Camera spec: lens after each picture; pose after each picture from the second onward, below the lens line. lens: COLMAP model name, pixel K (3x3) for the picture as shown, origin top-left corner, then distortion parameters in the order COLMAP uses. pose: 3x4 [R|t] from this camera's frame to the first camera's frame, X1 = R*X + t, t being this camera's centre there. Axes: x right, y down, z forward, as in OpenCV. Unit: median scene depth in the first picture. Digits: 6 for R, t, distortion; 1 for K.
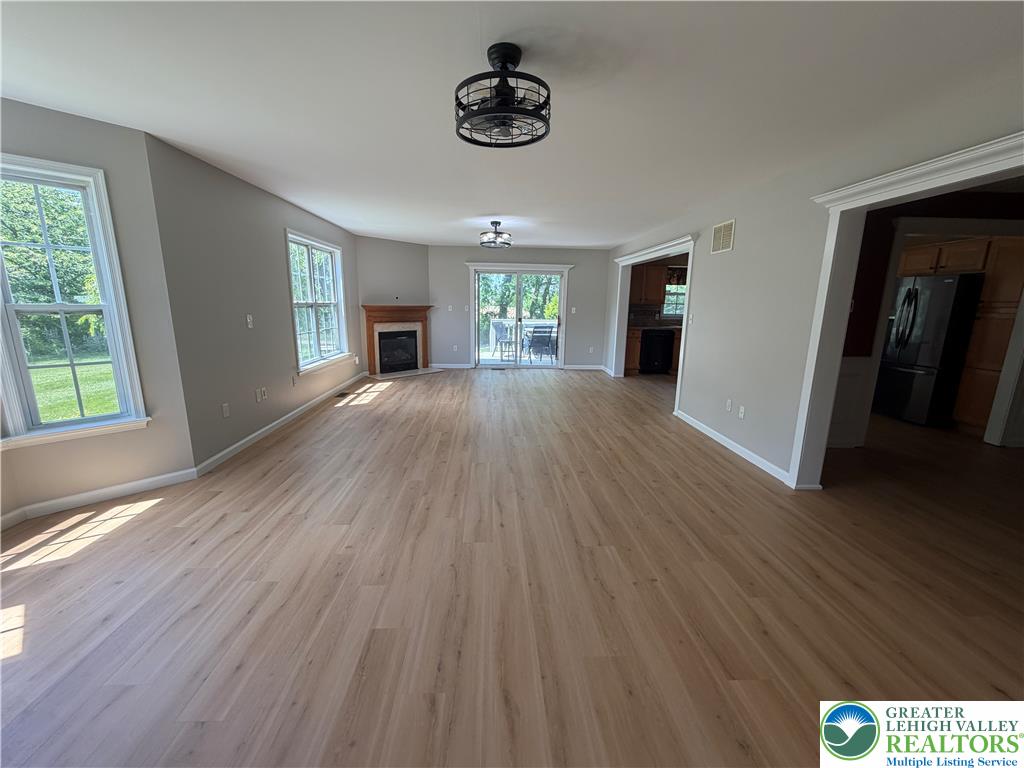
lens RADIAL K [[406.5, 0, 509.9], [0, 406.5, 384.7], [0, 0, 1]] dist [-0.000338, -0.000092]
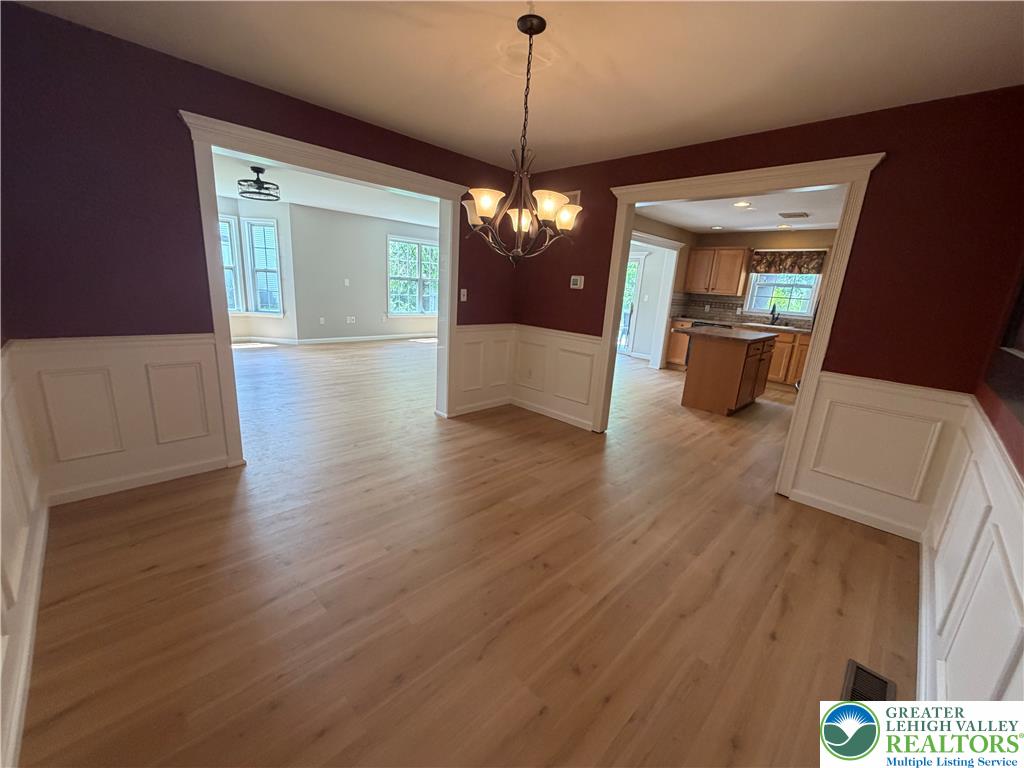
lens RADIAL K [[408.8, 0, 512.0], [0, 408.8, 384.0], [0, 0, 1]] dist [-0.000938, -0.000206]
pose [[0.676502, 0.202395, -0.708083, 1.166702], [-0.198553, 0.976015, 0.089282, -0.004010], [0.709170, 0.080193, 0.700462, 0.151566]]
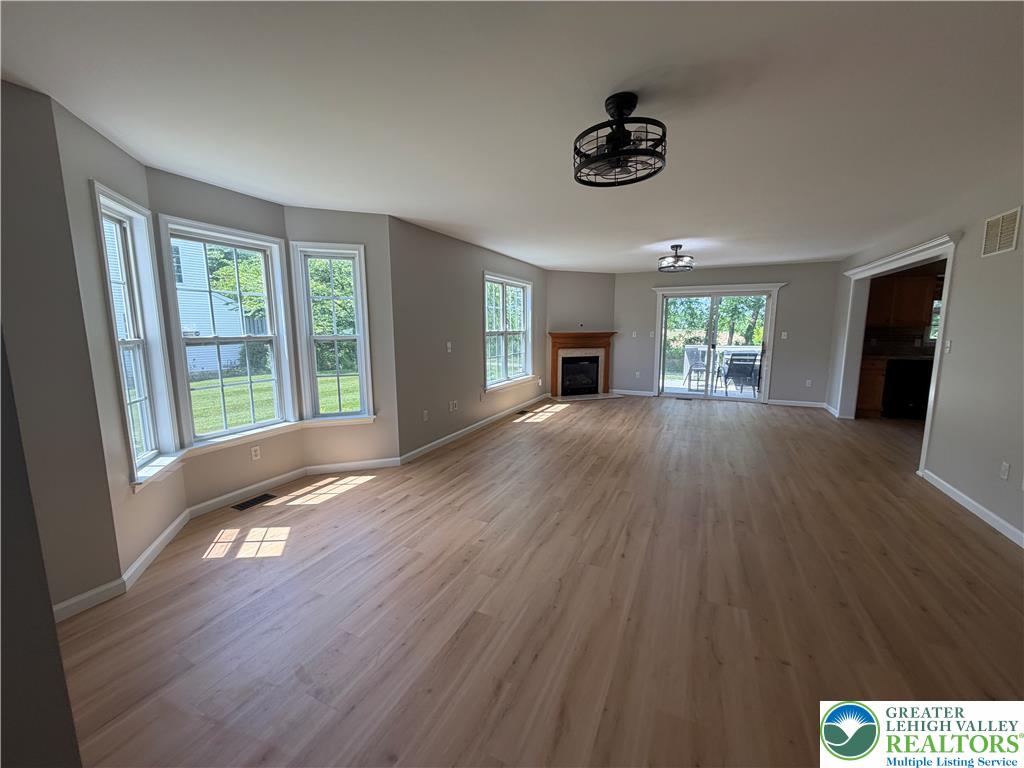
lens RADIAL K [[408.8, 0, 512.0], [0, 408.8, 384.0], [0, 0, 1]] dist [-0.000938, -0.000206]
pose [[0.882832, 0.047146, -0.467317, 0.099366], [-0.076919, 0.996029, -0.044825, -0.000334], [0.463348, 0.075518, 0.882953, -0.011731]]
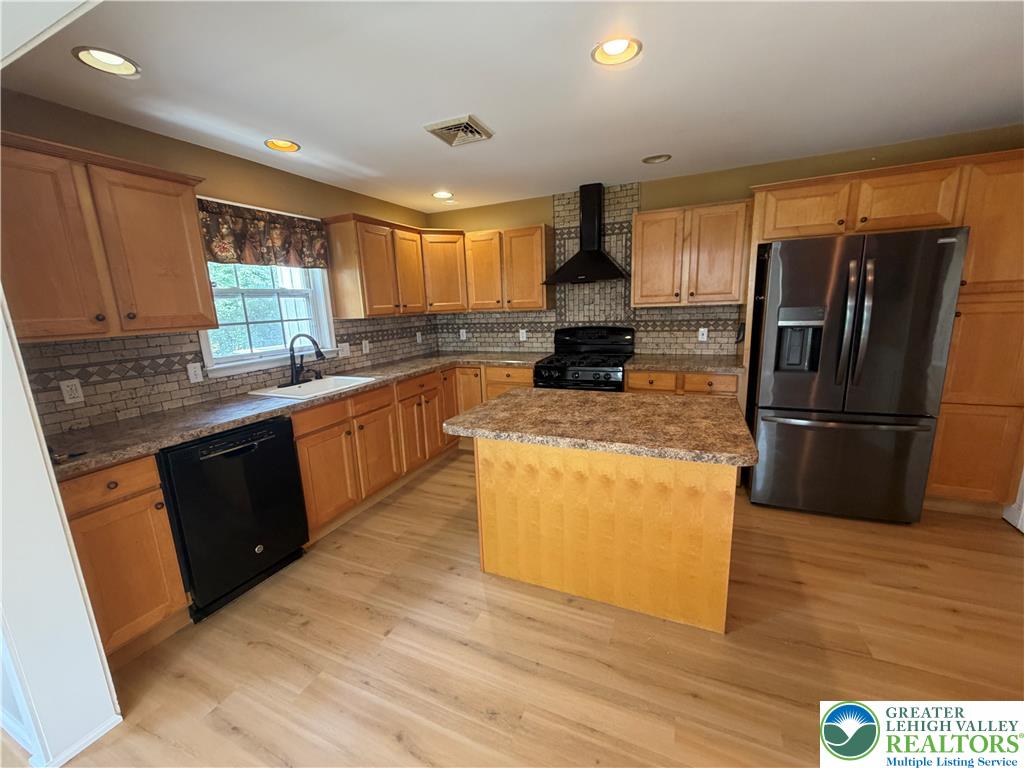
lens RADIAL K [[408.8, 0, 512.0], [0, 408.8, 384.0], [0, 0, 1]] dist [-0.000938, -0.000206]
pose [[0.452808, -0.209322, 0.866689, 0.367614], [0.220847, 0.968091, 0.118430, -0.249583], [-0.863824, 0.137780, 0.484588, 1.155896]]
